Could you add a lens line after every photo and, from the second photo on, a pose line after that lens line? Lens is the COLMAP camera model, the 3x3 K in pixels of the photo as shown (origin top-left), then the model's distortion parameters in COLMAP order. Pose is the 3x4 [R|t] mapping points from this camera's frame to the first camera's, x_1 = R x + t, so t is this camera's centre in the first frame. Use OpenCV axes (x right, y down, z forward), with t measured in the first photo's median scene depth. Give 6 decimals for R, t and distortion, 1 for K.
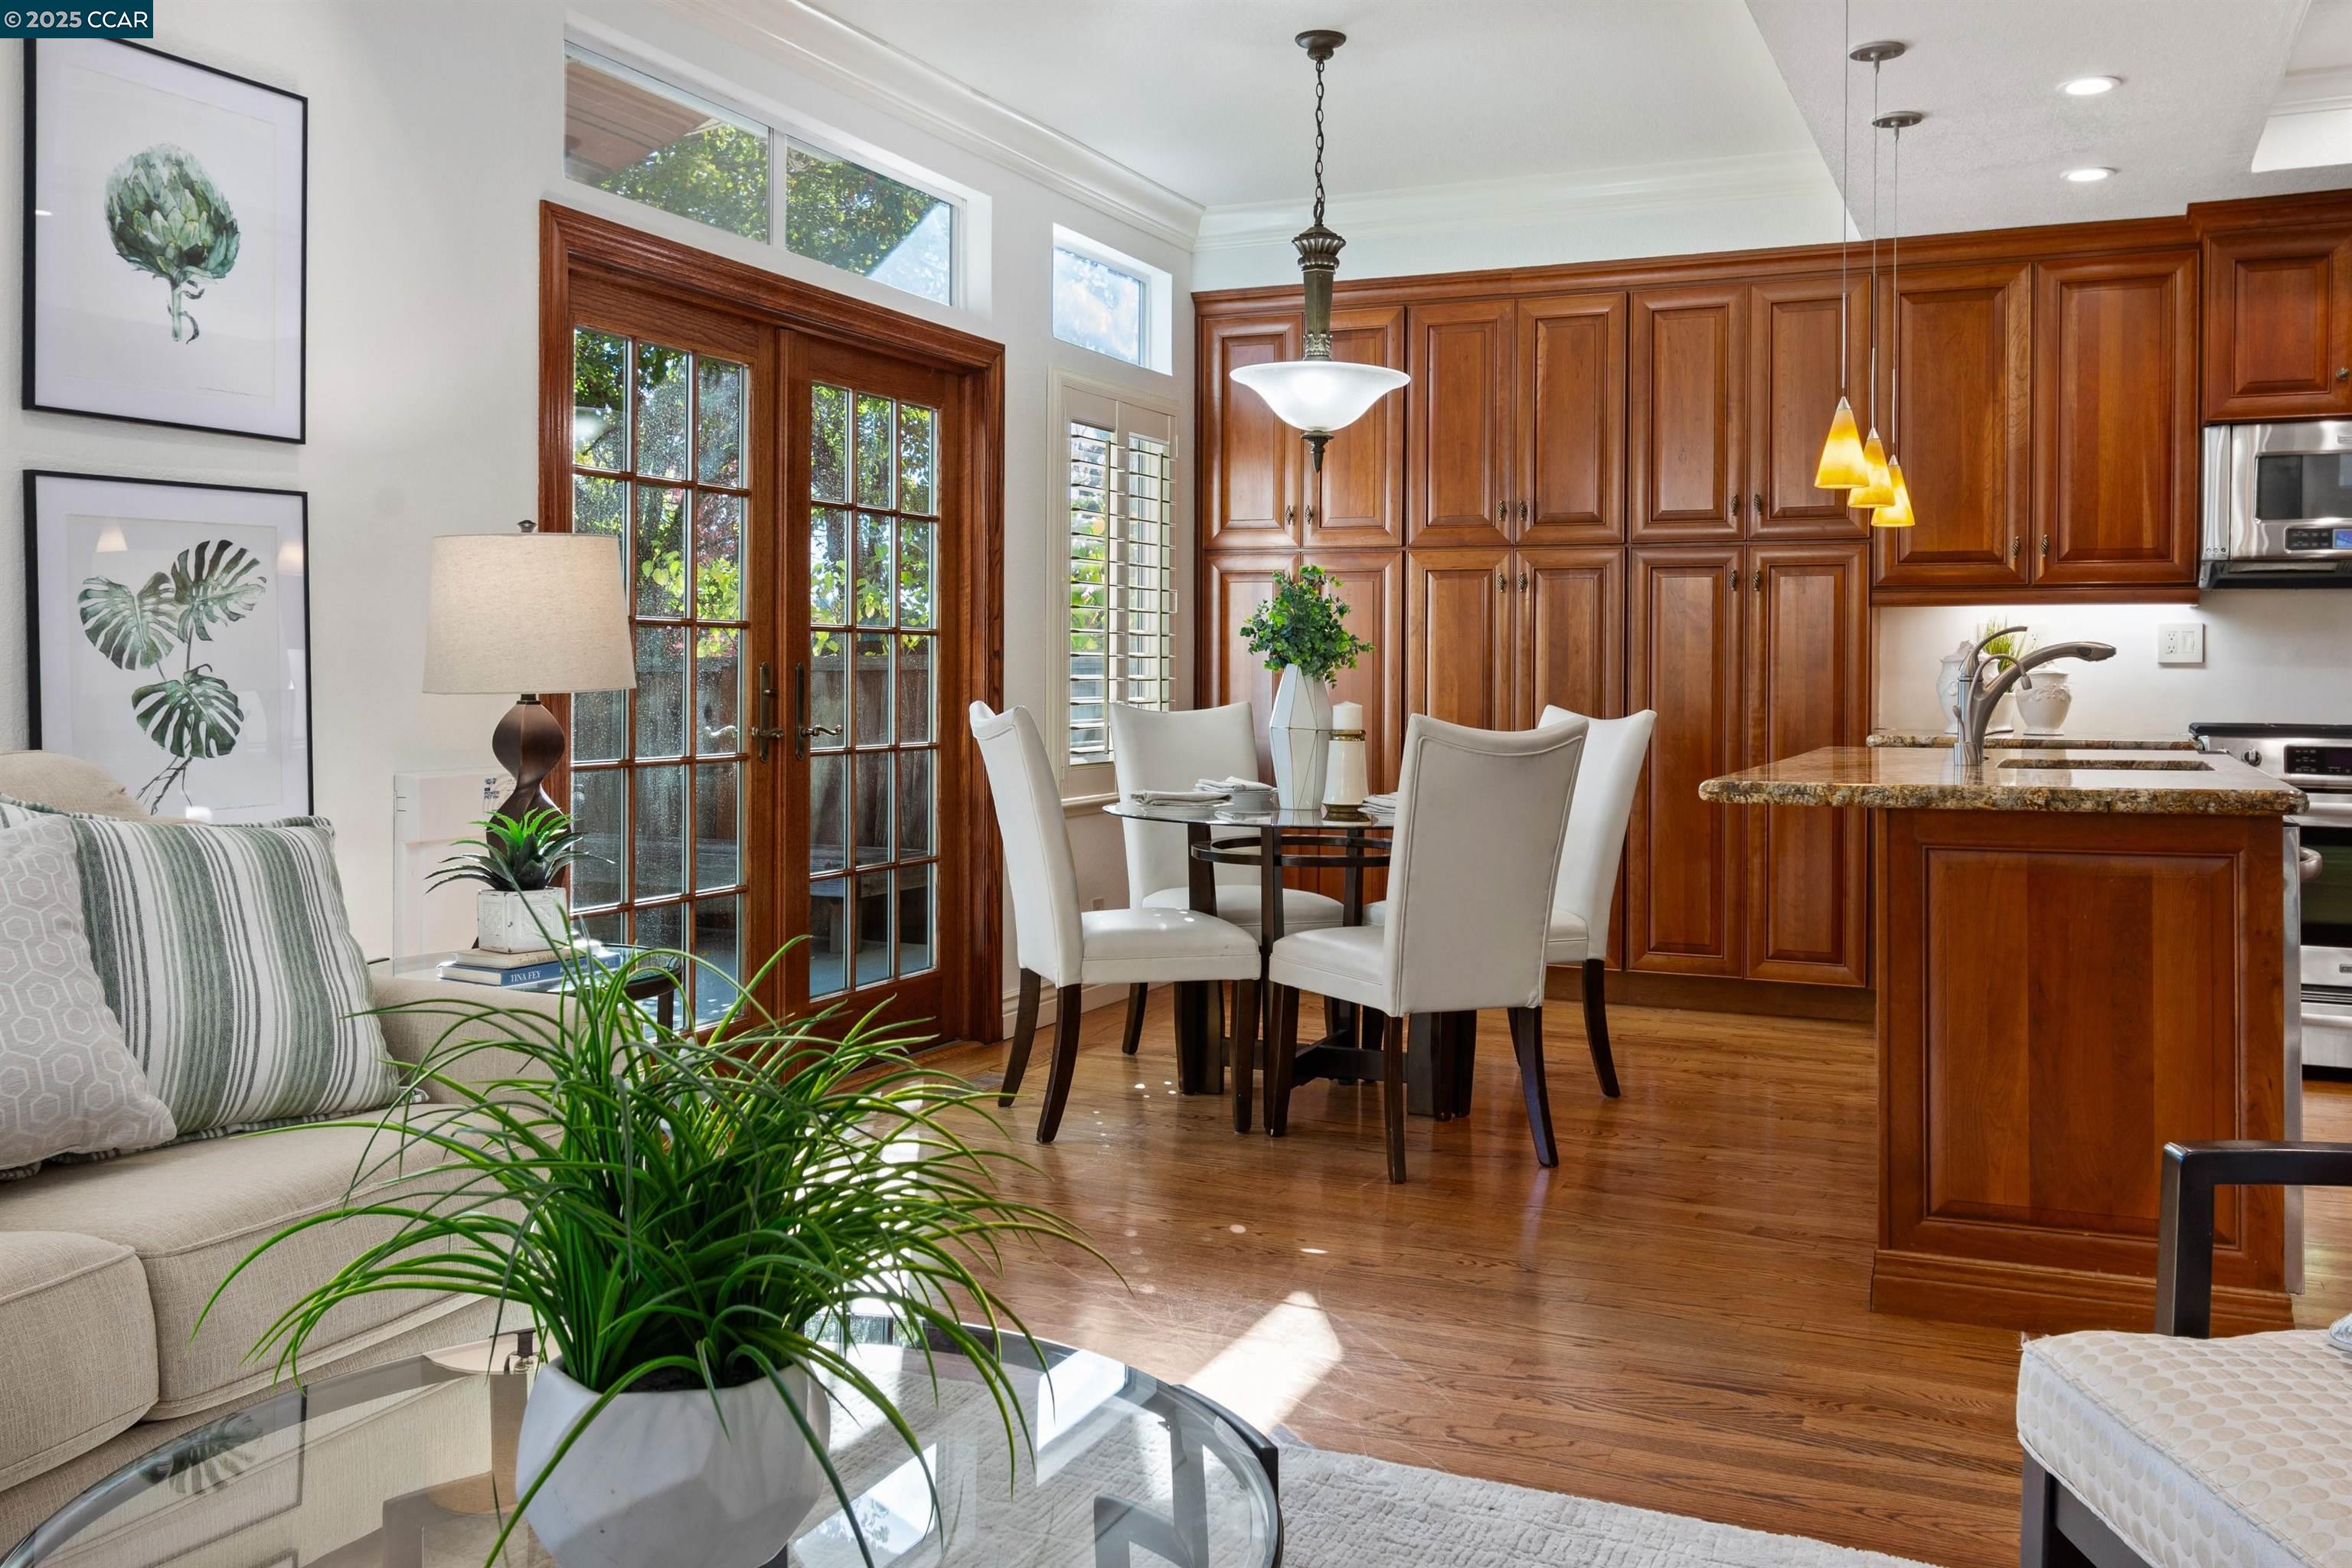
lens RADIAL K [[2155.9, 0, 1050.7], [0, 2155.9, 713.8], [0, 0, 1]] dist [0.006712, -0.008185]
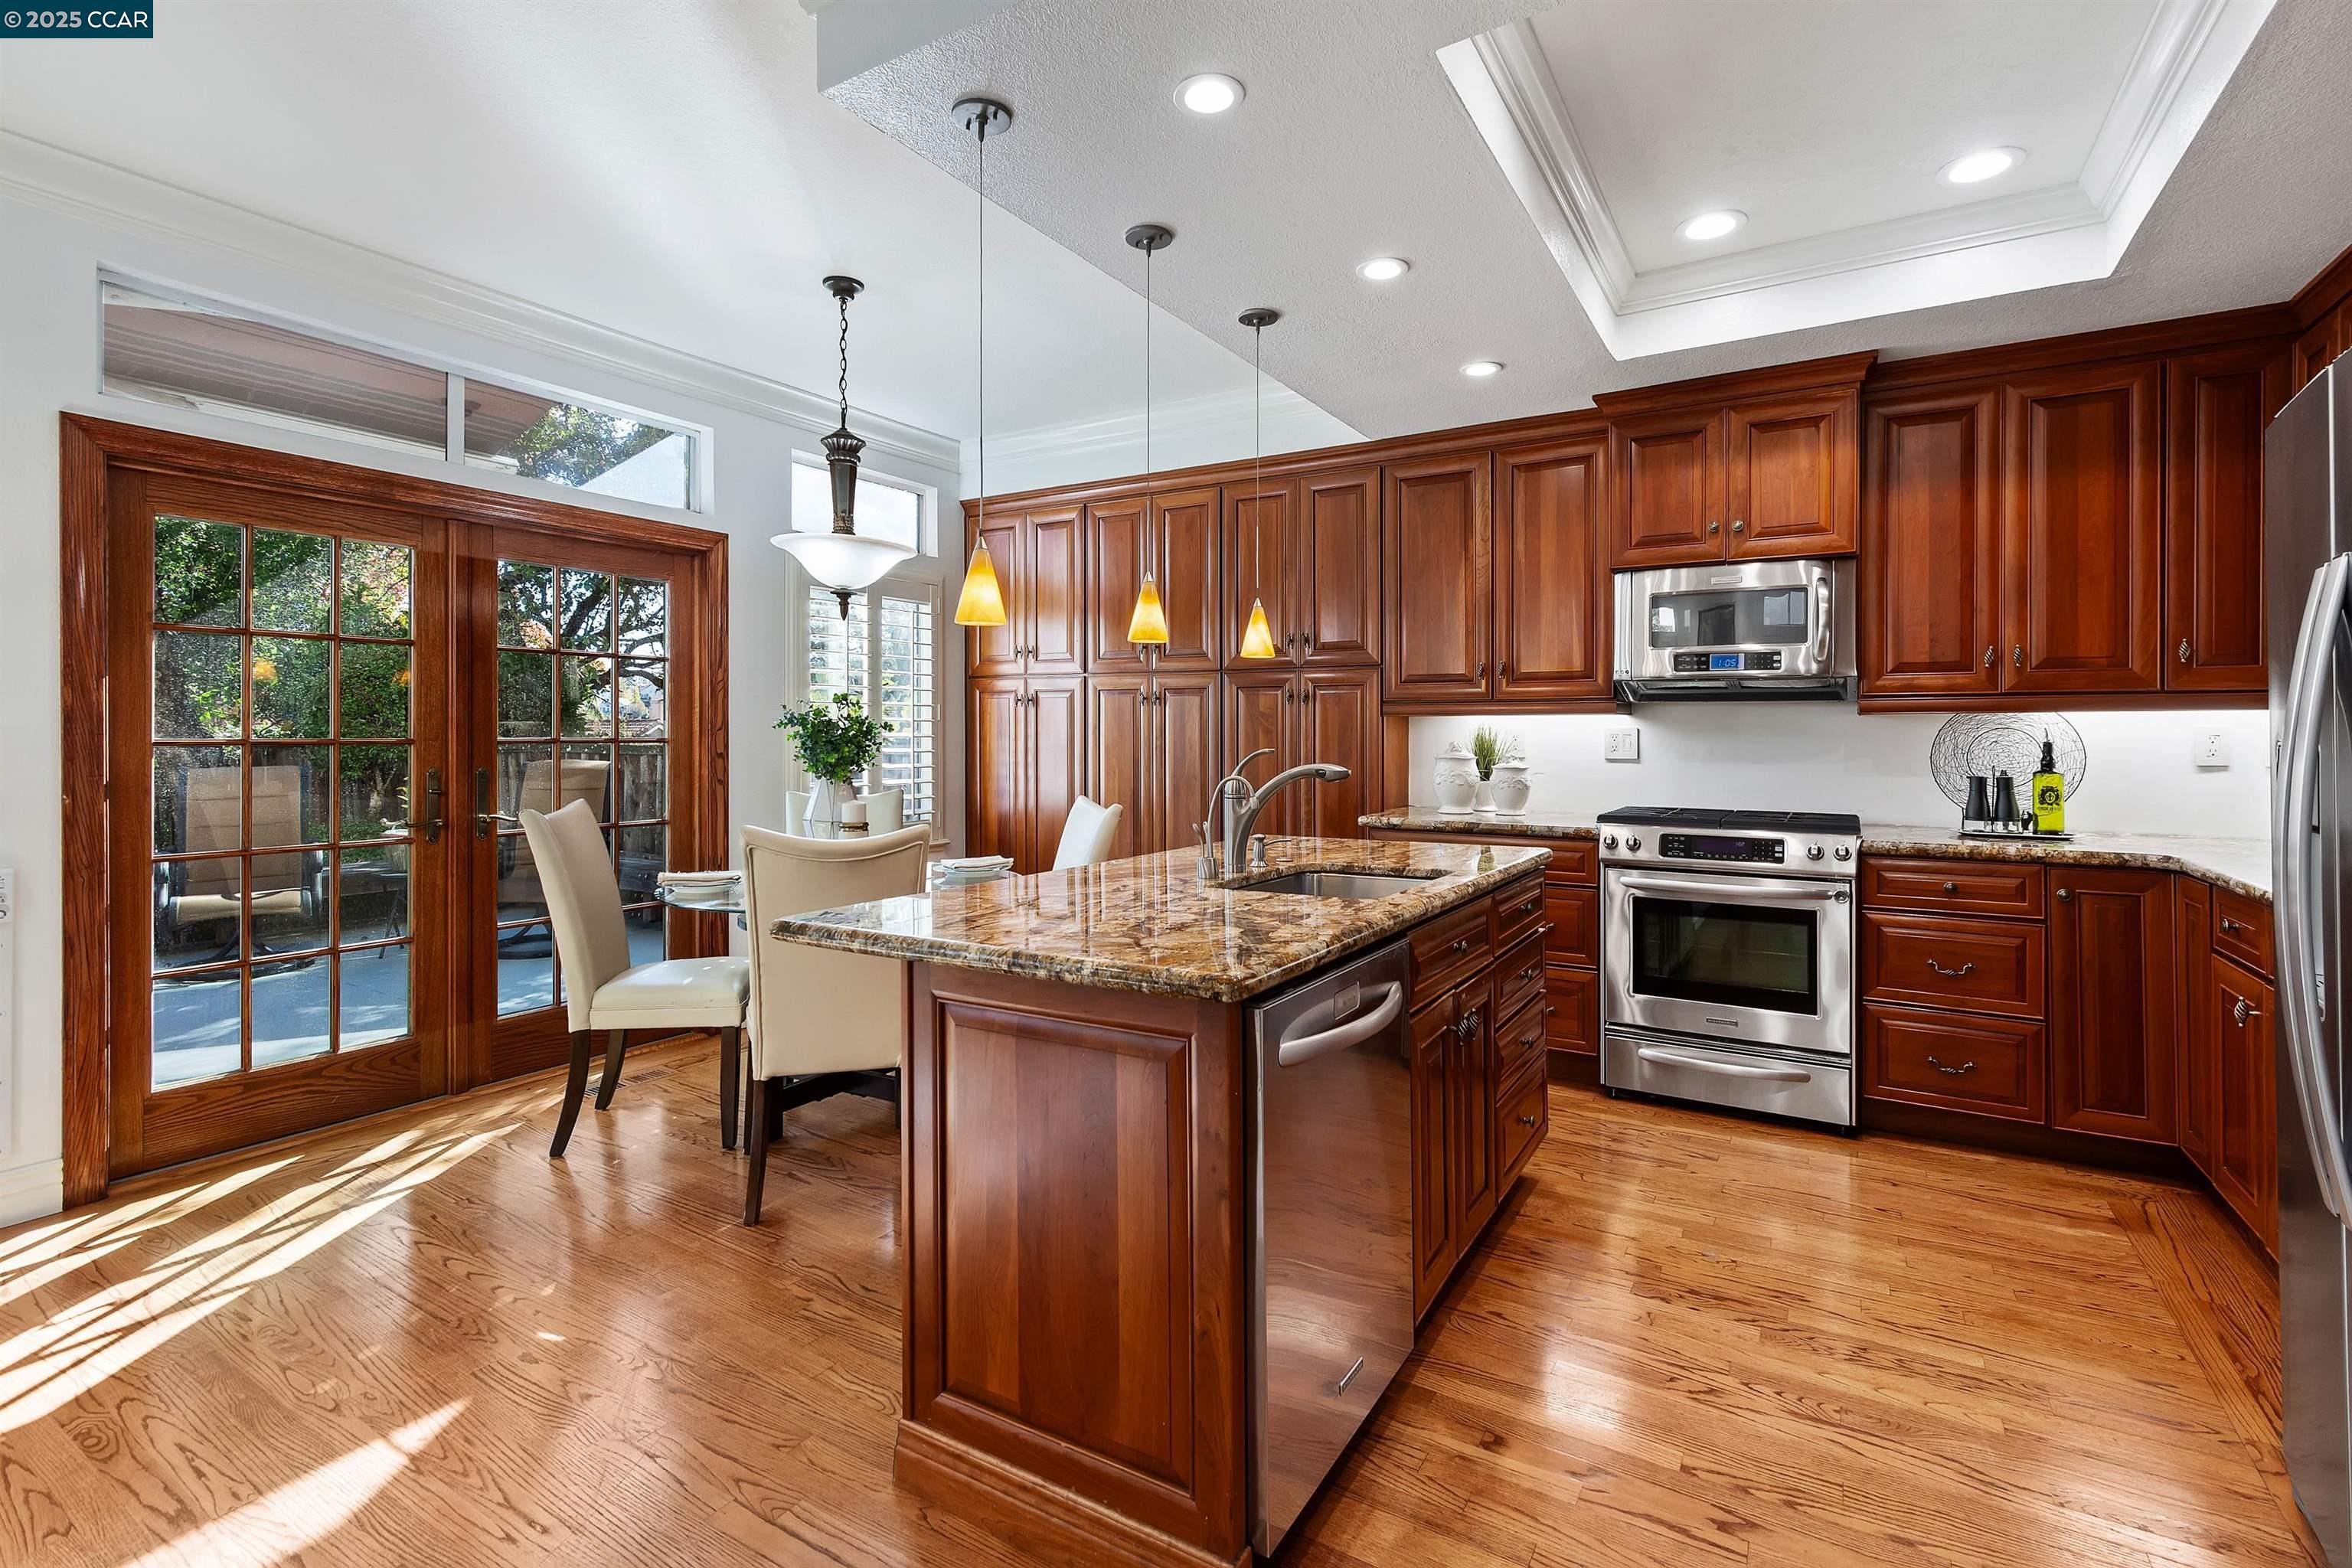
lens RADIAL K [[1101.4, 0, 1173.8], [0, 1101.4, 738.1], [0, 0, 1]] dist [-0.001990, -0.000685]
pose [[0.992748, -0.003095, -0.120173, 0.354079], [0.001546, 0.999915, -0.012978, -0.029236], [0.120203, 0.012698, 0.992668, 0.332418]]
